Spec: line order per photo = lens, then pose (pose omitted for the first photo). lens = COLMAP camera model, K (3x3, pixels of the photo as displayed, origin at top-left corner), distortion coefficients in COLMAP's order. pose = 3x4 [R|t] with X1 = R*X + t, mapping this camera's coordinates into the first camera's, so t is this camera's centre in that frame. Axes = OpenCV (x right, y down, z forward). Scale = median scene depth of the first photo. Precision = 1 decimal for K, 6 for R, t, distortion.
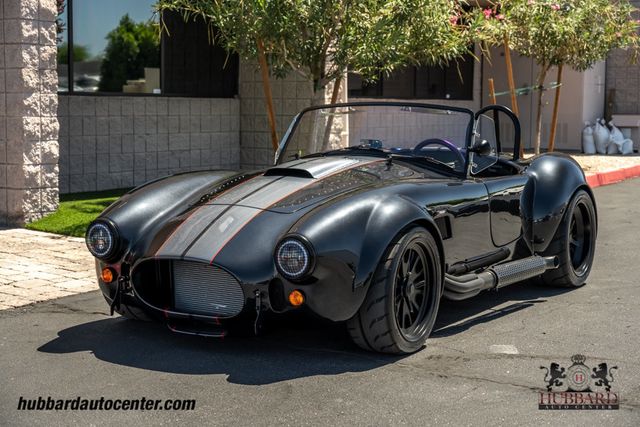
lens RADIAL K [[1181.6, 0, 319.4], [0, 1181.6, 216.8], [0, 0, 1]] dist [0.035850, 0.000000]
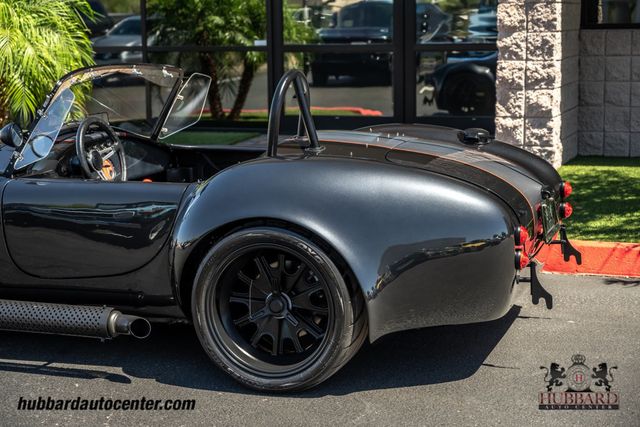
lens RADIAL K [[1230.9, 0, 319.4], [0, 1230.9, 213.1], [0, 0, 1]] dist [0.035461, 0.000000]
pose [[0.199086, 0.142499, -0.969566, 0.593797], [-0.073649, 0.988749, 0.130195, -0.080276], [0.977211, 0.045488, 0.207341, 0.679029]]
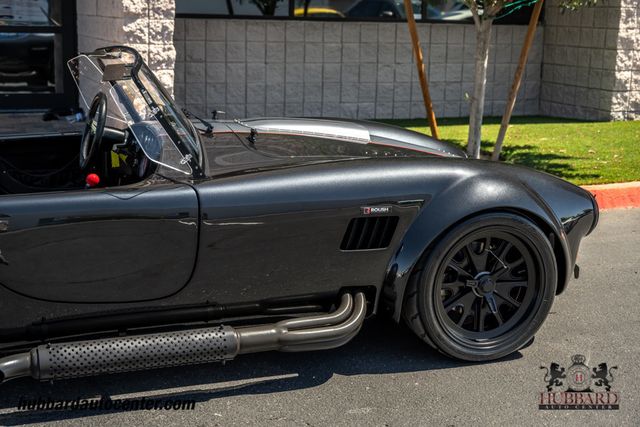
lens RADIAL K [[953.6, 0, 314.7], [0, 953.6, 213.7], [0, 0, 1]] dist [0.003125, 0.000000]
pose [[0.800044, 0.137974, -0.583860, 0.336042], [-0.074675, 0.988529, 0.131279, -0.060173], [0.595276, -0.061429, 0.801170, 0.455725]]
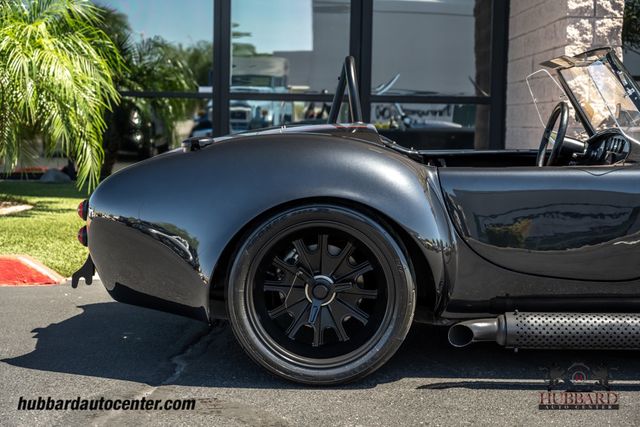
lens RADIAL K [[1146.1, 0, 316.5], [0, 1146.1, 212.6], [0, 0, 1]] dist [0.049557, 0.000000]
pose [[0.522281, 0.072043, -0.849725, 0.378040], [-0.092565, 0.995327, 0.027493, -0.007935], [0.847735, 0.064296, 0.526509, 0.391600]]
